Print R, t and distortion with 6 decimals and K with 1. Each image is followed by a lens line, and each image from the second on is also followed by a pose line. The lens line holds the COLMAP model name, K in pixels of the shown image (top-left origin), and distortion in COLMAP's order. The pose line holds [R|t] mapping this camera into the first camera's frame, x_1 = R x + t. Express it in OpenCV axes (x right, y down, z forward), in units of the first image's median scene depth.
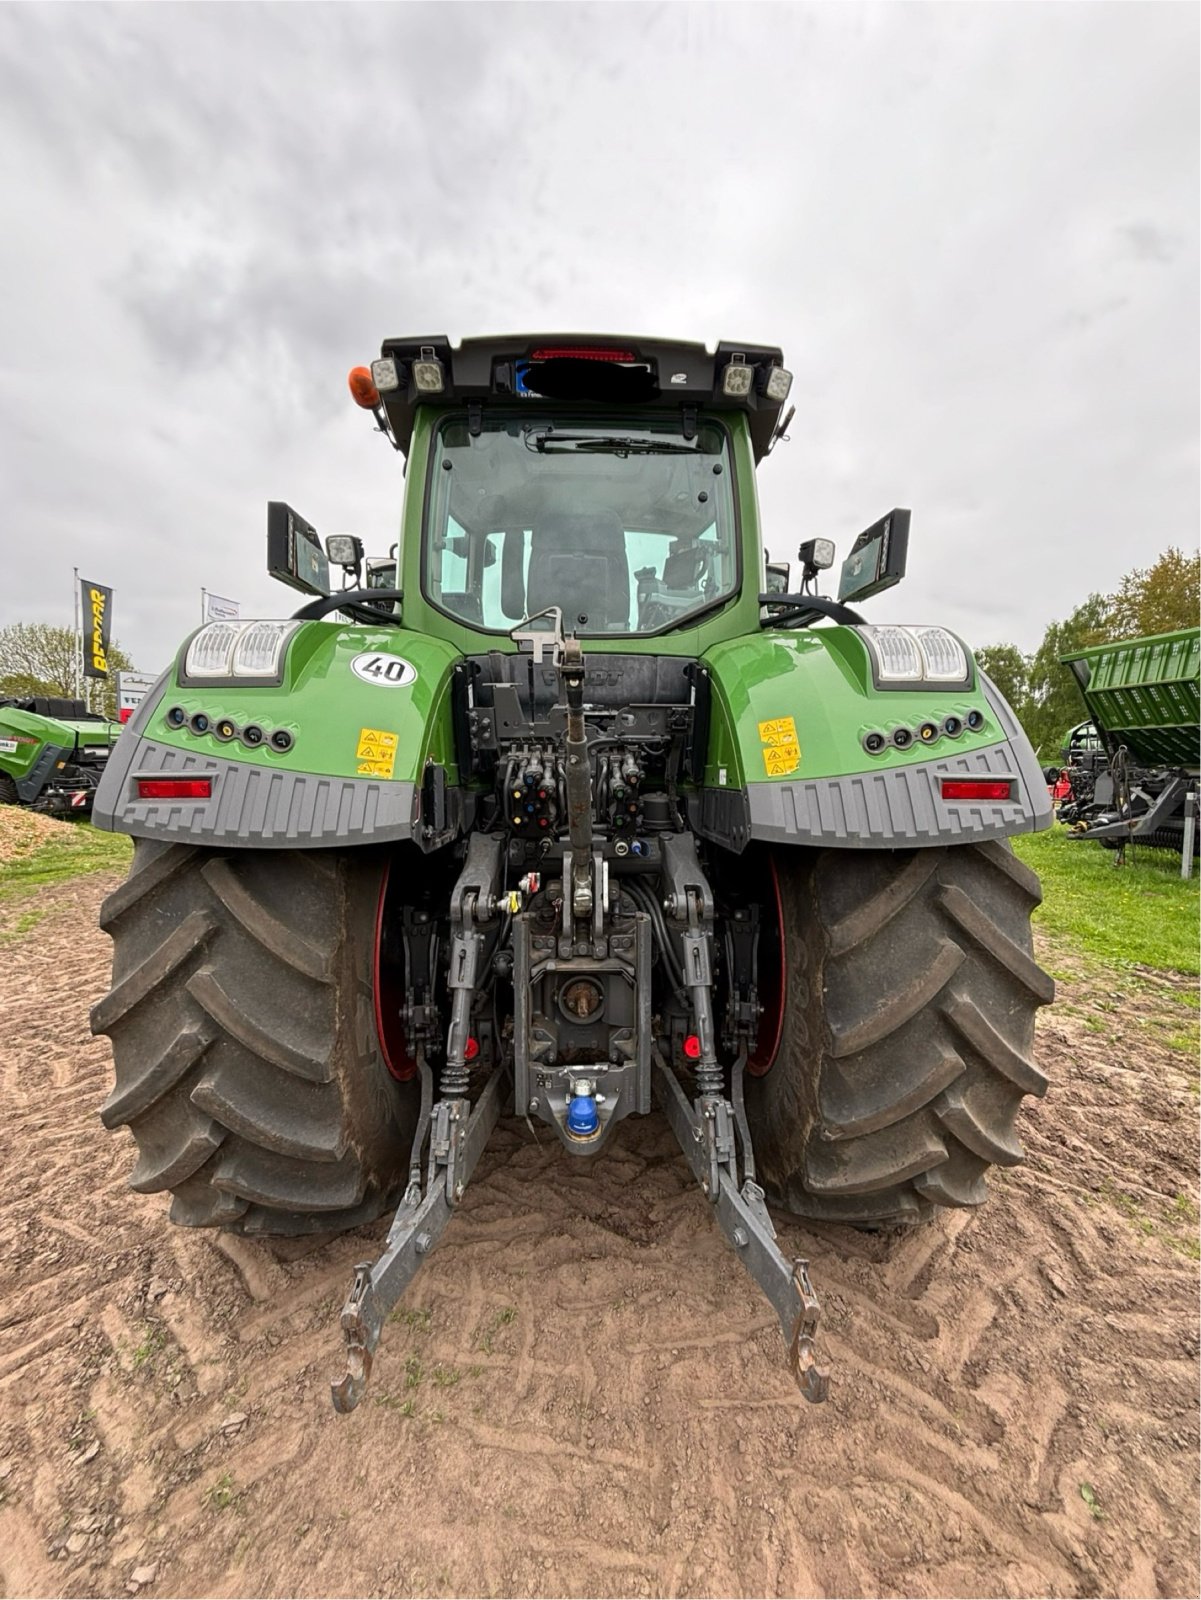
lens RADIAL K [[646.3, 0, 600.5], [0, 646.3, 800.0], [0, 0, 1]] dist [0.001579, 0.000197]
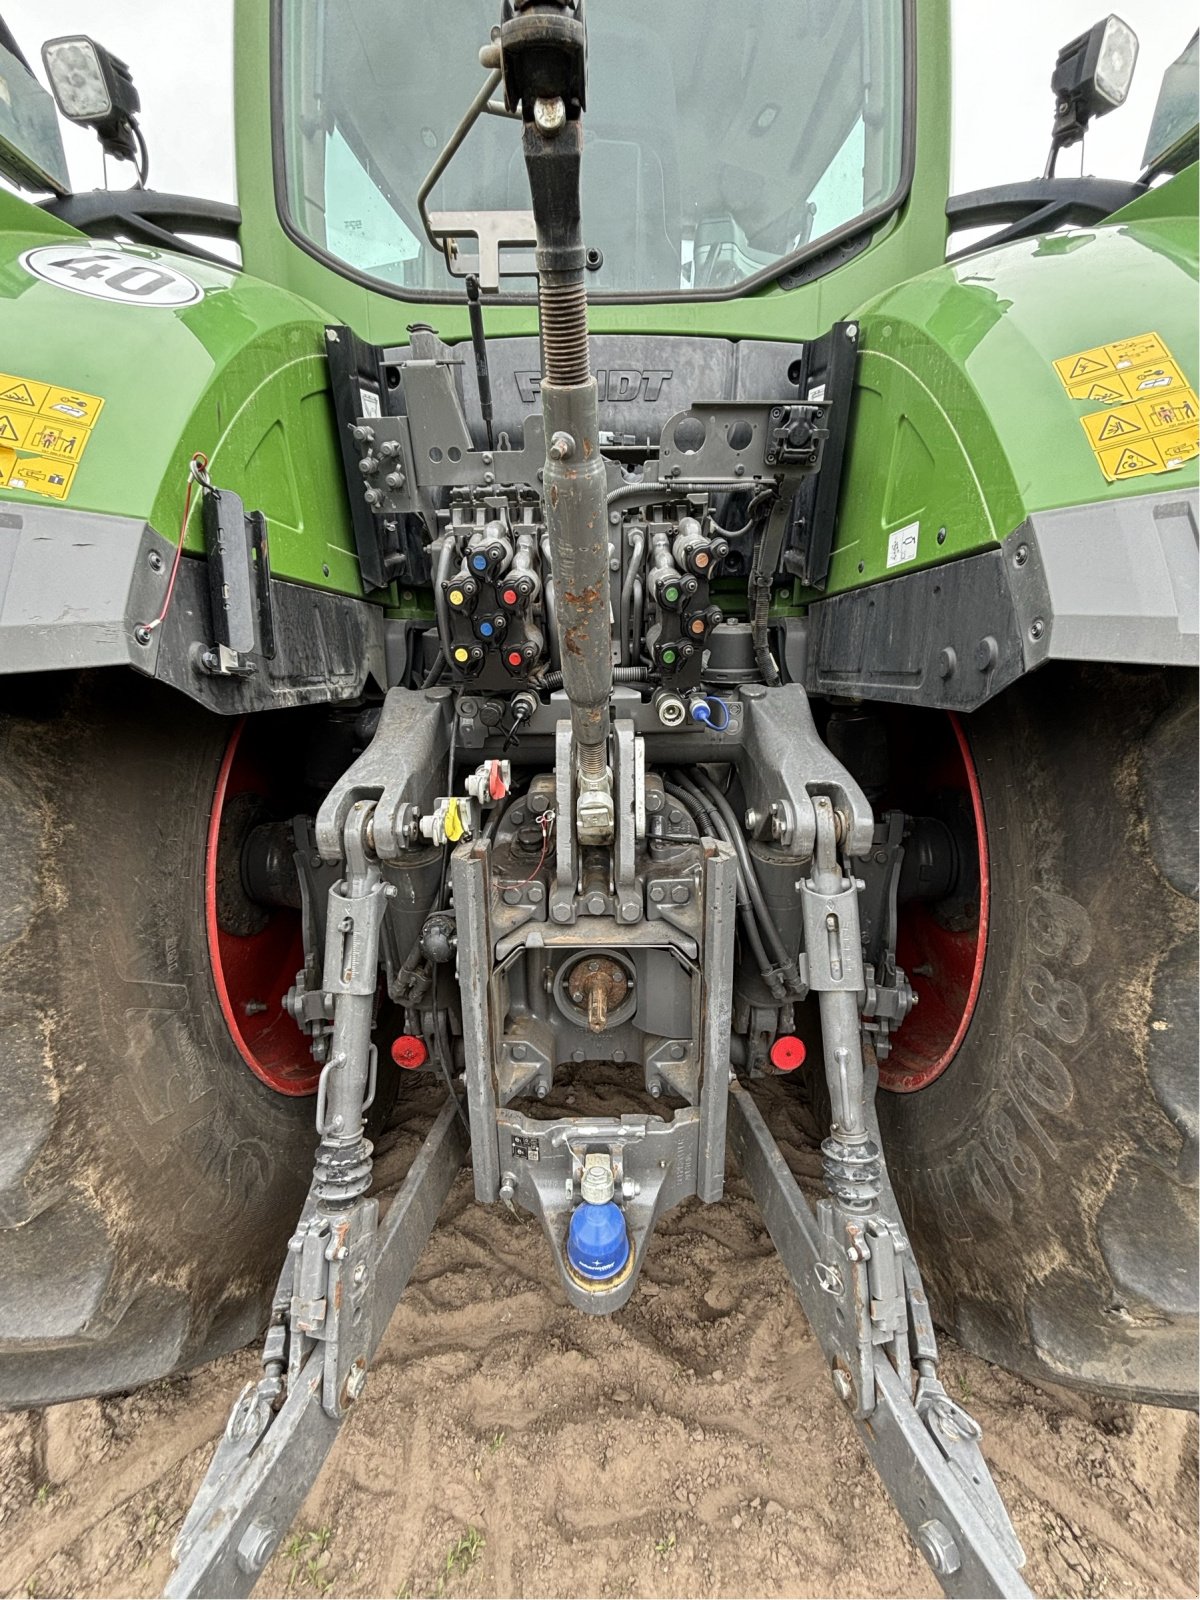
lens RADIAL K [[646.3, 0, 600.0], [0, 646.3, 800.0], [0, 0, 1]] dist [0.001579, 0.000197]
pose [[0.999385, -0.002332, -0.034975, -0.005901], [0.007890, 0.987146, 0.159625, 0.063694], [0.034153, -0.159803, 0.986558, 0.503037]]
